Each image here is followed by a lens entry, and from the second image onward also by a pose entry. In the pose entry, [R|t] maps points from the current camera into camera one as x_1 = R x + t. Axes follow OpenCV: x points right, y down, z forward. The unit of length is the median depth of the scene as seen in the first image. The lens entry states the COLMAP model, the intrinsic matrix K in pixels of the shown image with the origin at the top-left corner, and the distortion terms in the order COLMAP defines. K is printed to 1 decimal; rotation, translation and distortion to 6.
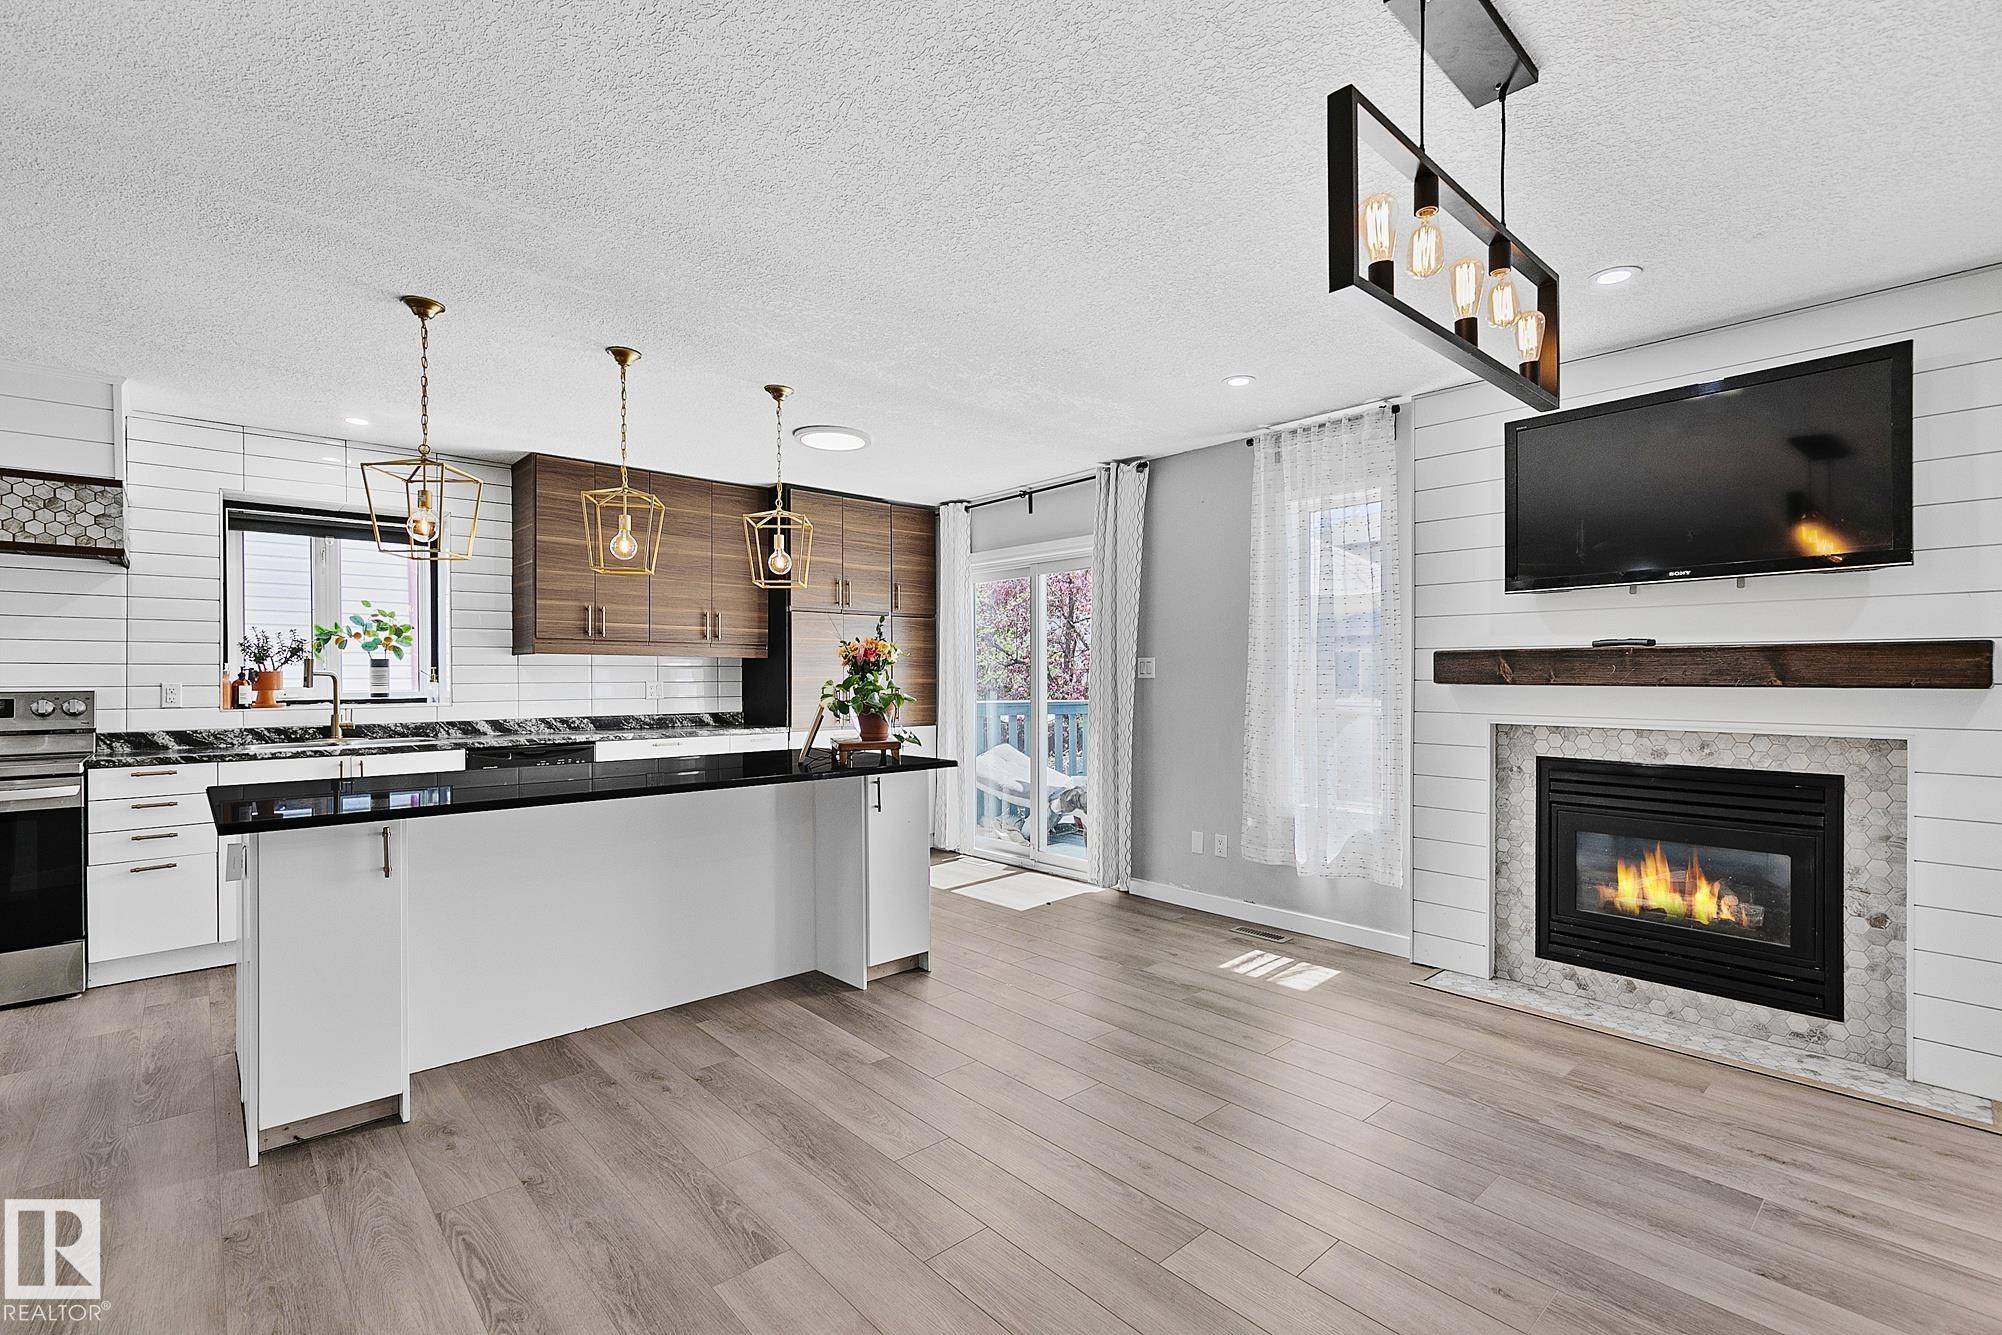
lens RADIAL K [[895.9, 0, 992.6], [0, 895.9, 677.3], [0, 0, 1]] dist [0.008376, -0.002085]
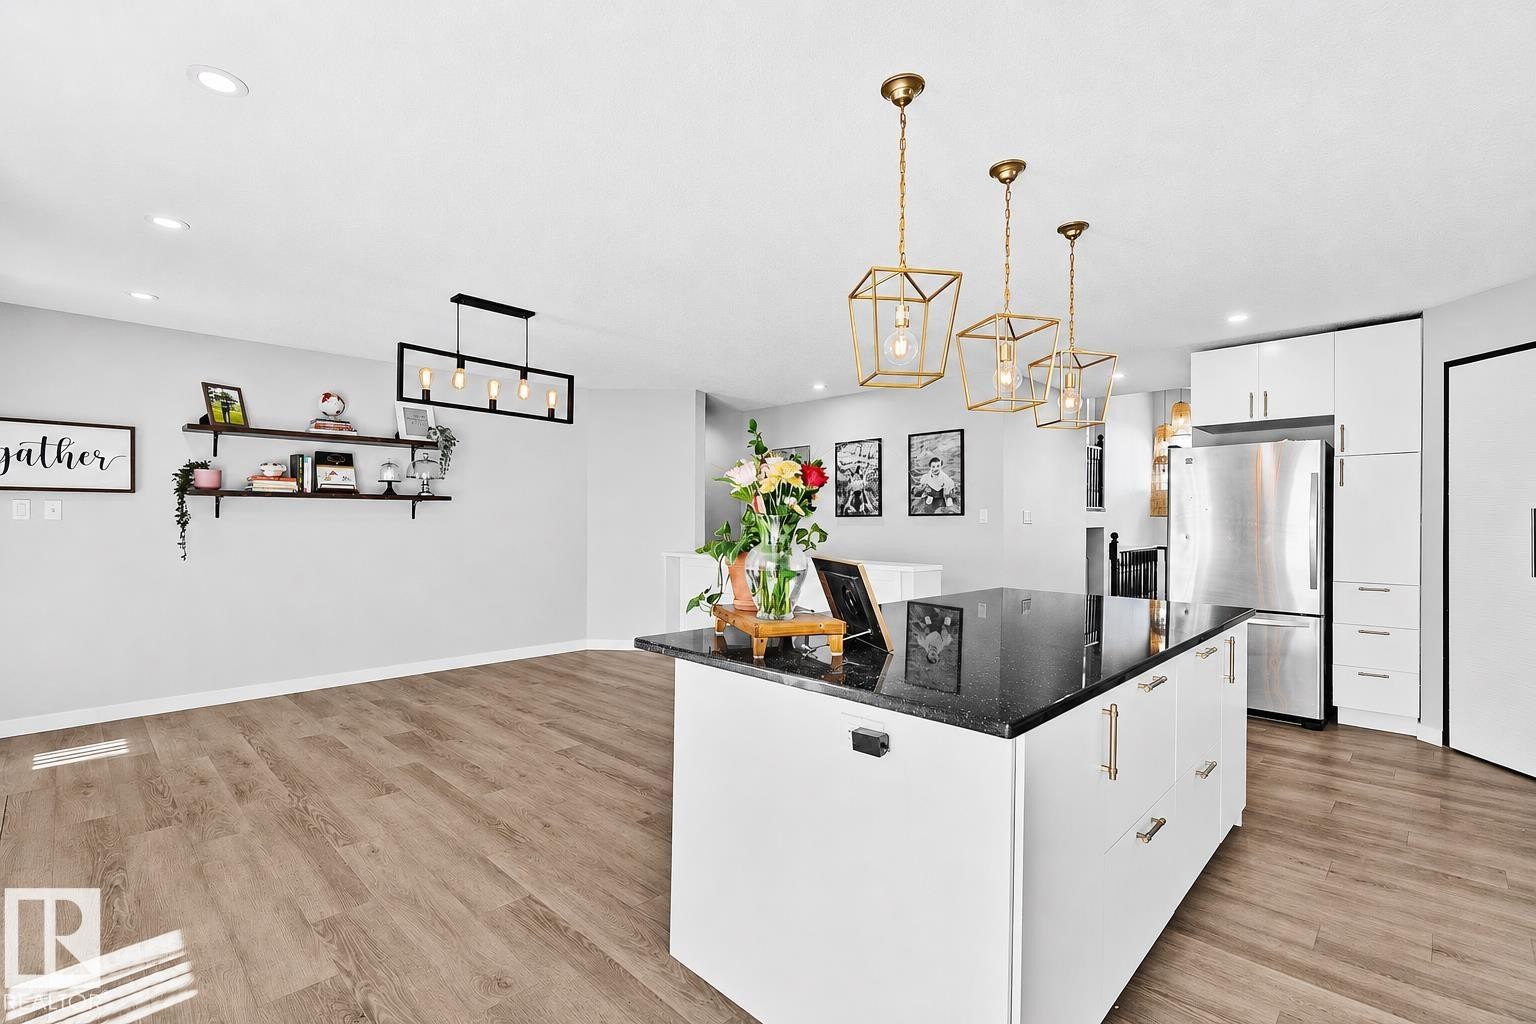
lens RADIAL K [[687.4, 0, 760.9], [0, 687.4, 518.8], [0, 0, 1]] dist [0.008376, -0.002085]
pose [[-0.997751, -0.002424, -0.066986, -0.094078], [-0.002773, 0.999983, 0.005118, -0.003423], [0.066972, 0.005292, -0.997741, 1.410932]]
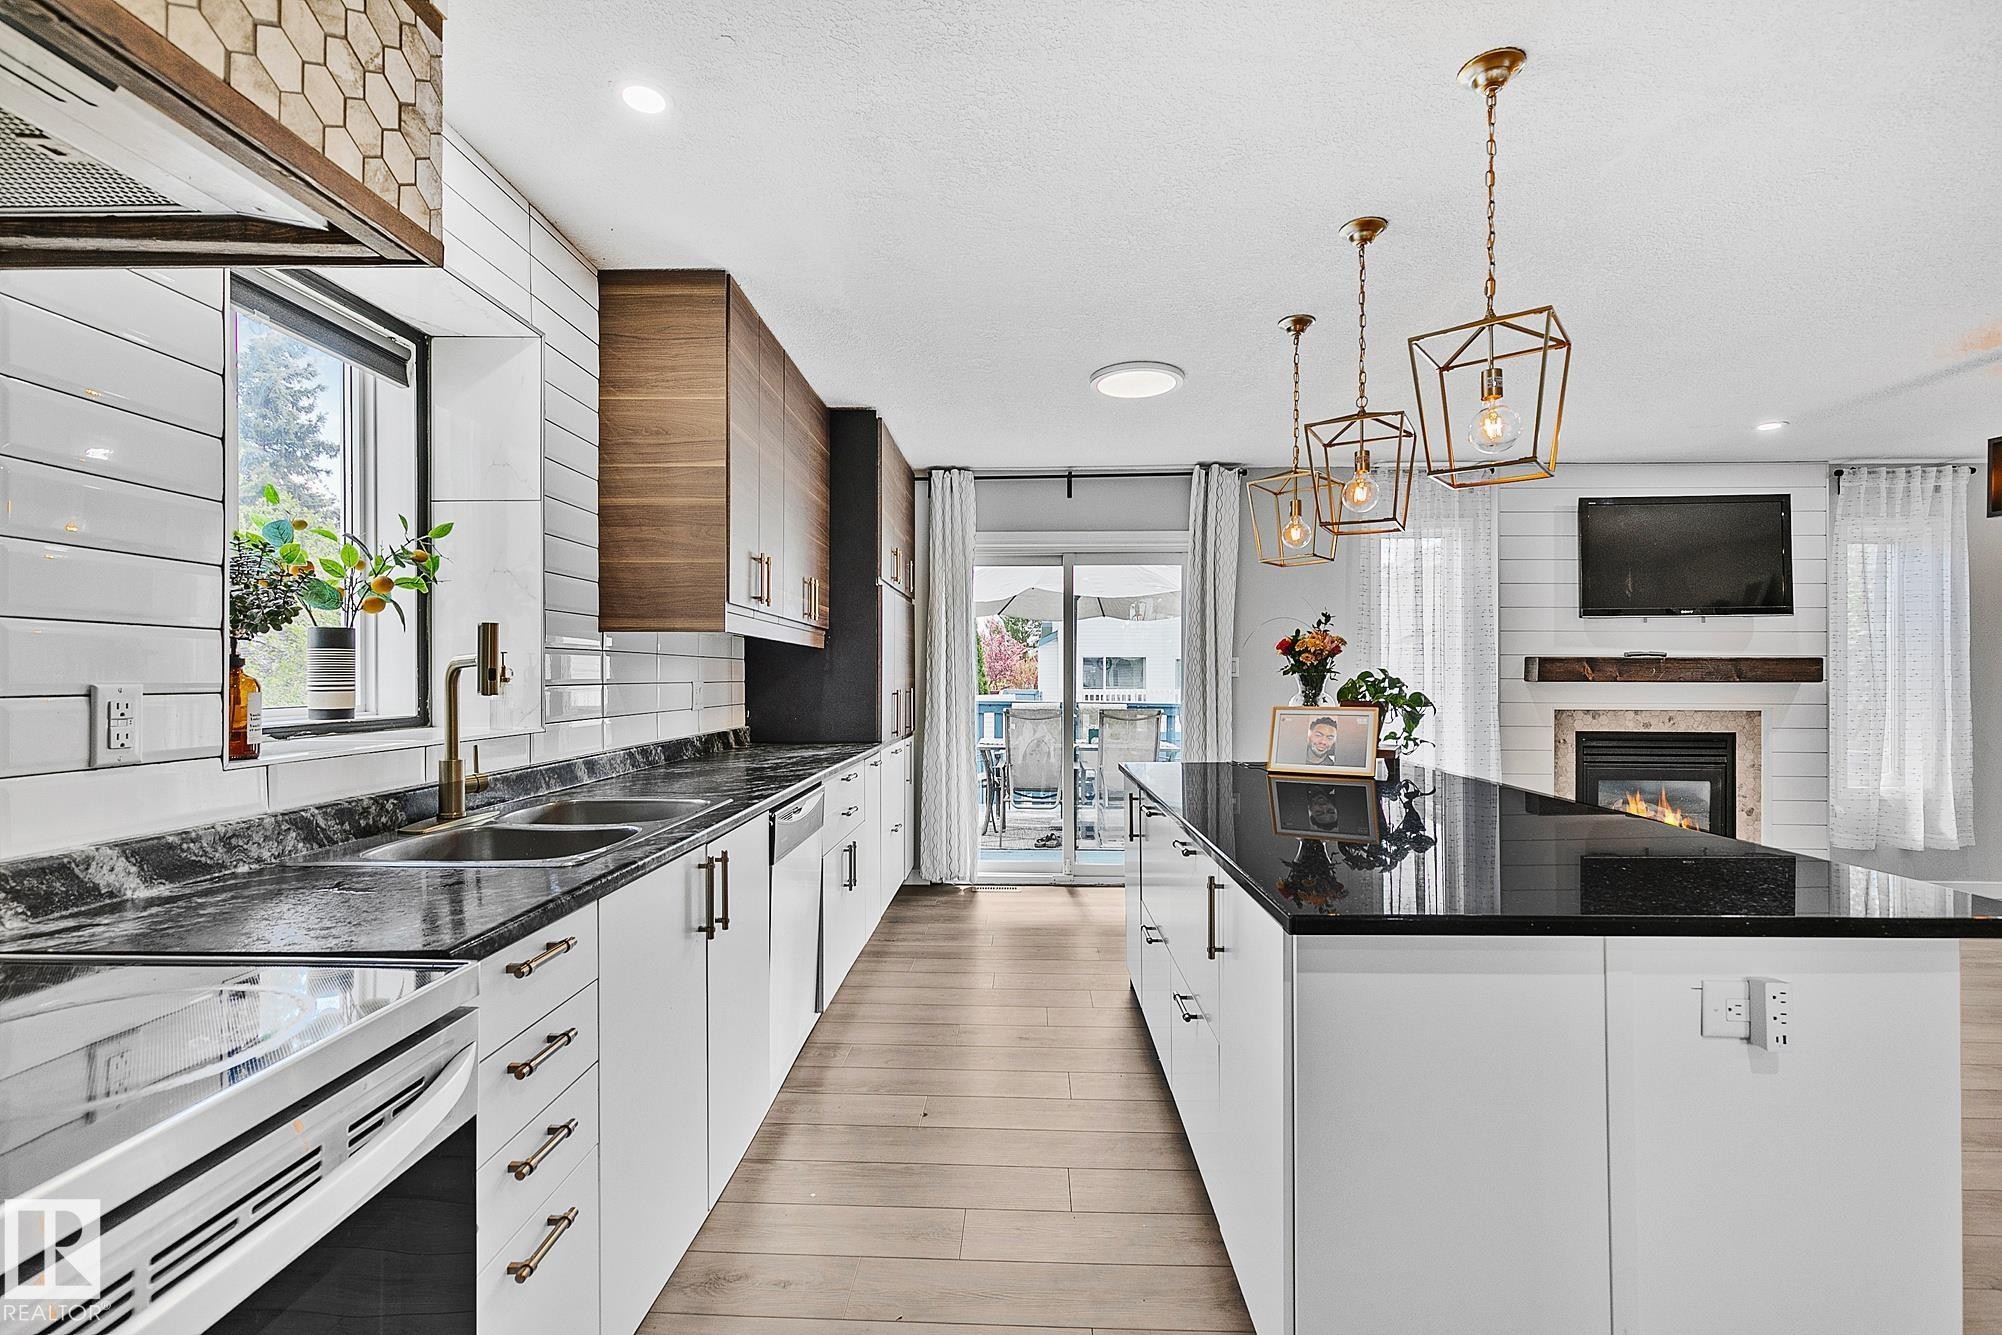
lens RADIAL K [[895.9, 0, 987.9], [0, 895.9, 677.2], [0, 0, 1]] dist [0.008376, -0.002085]
pose [[0.693450, 0.002336, 0.720501, -0.962150], [-0.000272, 0.999996, -0.002980, 0.004767], [-0.720505, 0.001871, 0.693447, 0.598673]]
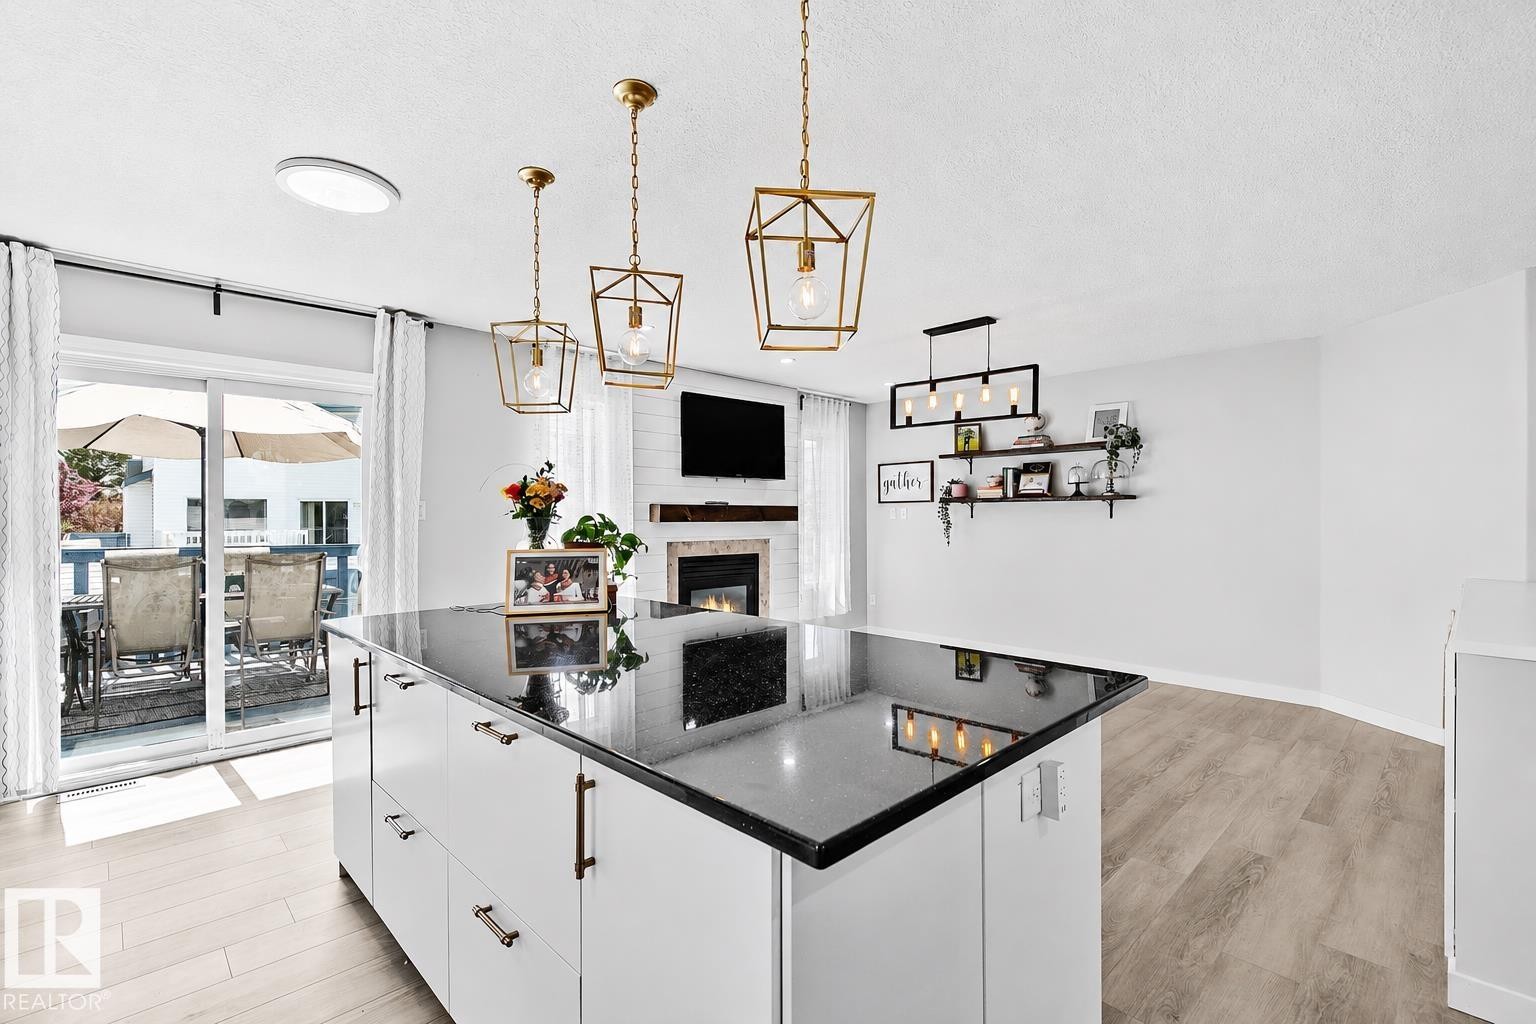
lens RADIAL K [[687.4, 0, 764.4], [0, 687.4, 517.9], [0, 0, 1]] dist [0.008376, -0.002085]
pose [[-0.042726, -0.000106, 0.999087, -0.838771], [0.005531, 0.999985, 0.000342, -0.000287], [-0.999072, 0.005540, -0.042724, 0.769455]]
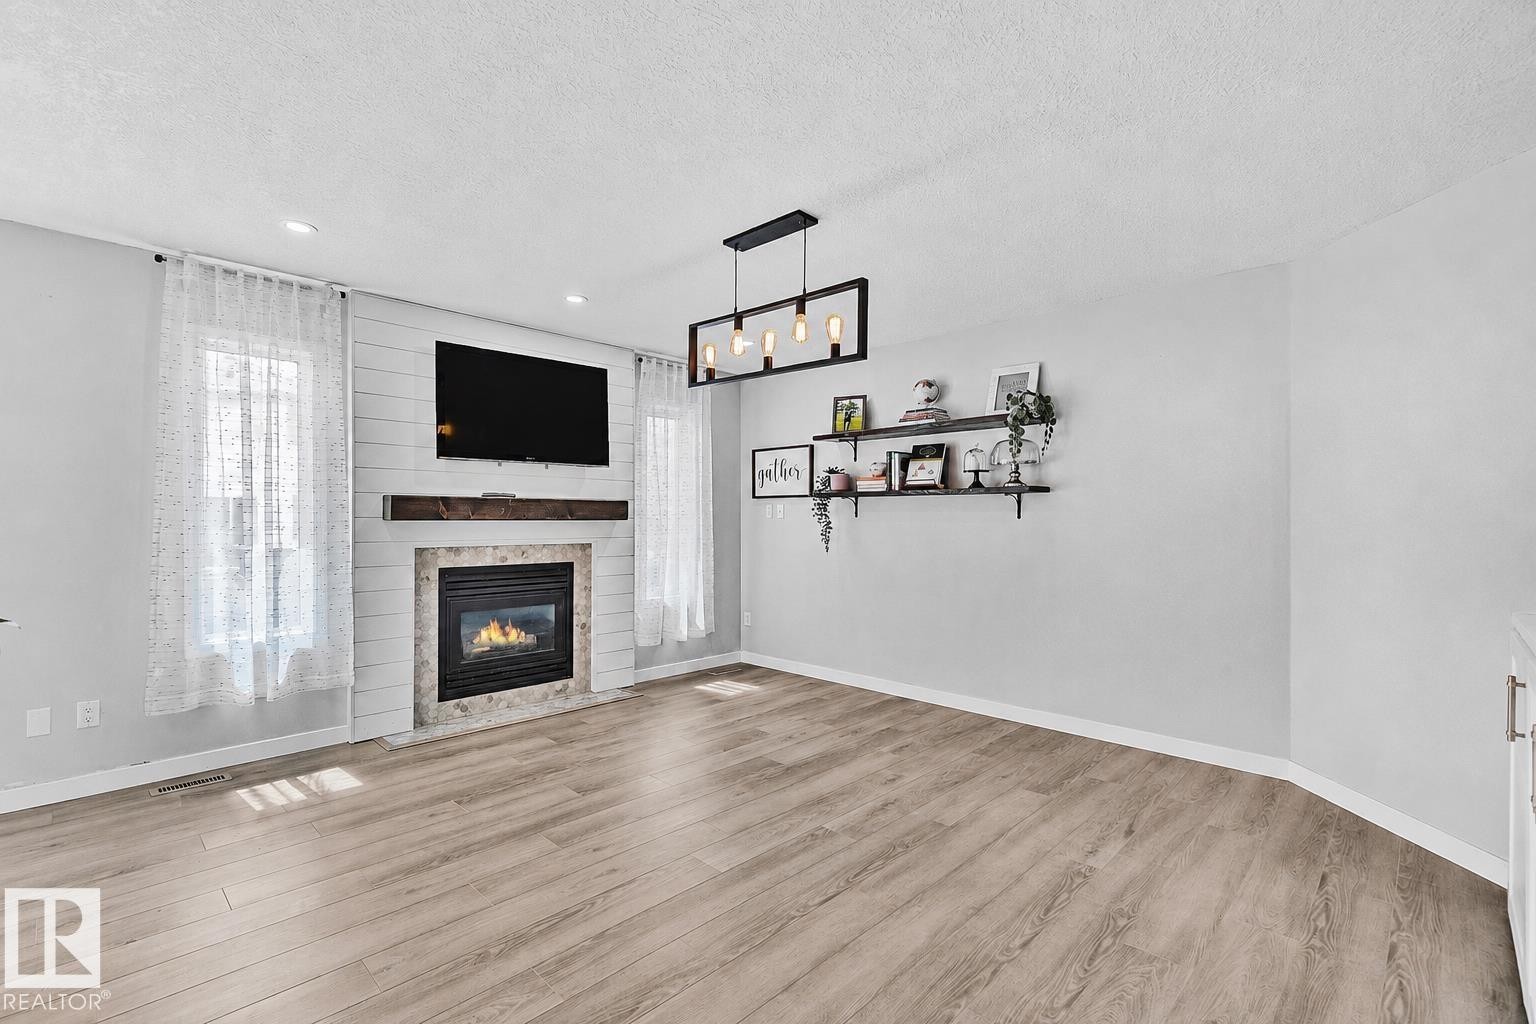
lens RADIAL K [[687.4, 0, 765.0], [0, 687.4, 519.6], [0, 0, 1]] dist [0.008376, -0.002085]
pose [[-0.067719, -0.001437, 0.997703, -0.505254], [0.001135, 0.999998, 0.001517, 0.005487], [-0.997704, 0.001235, -0.067718, 0.473646]]
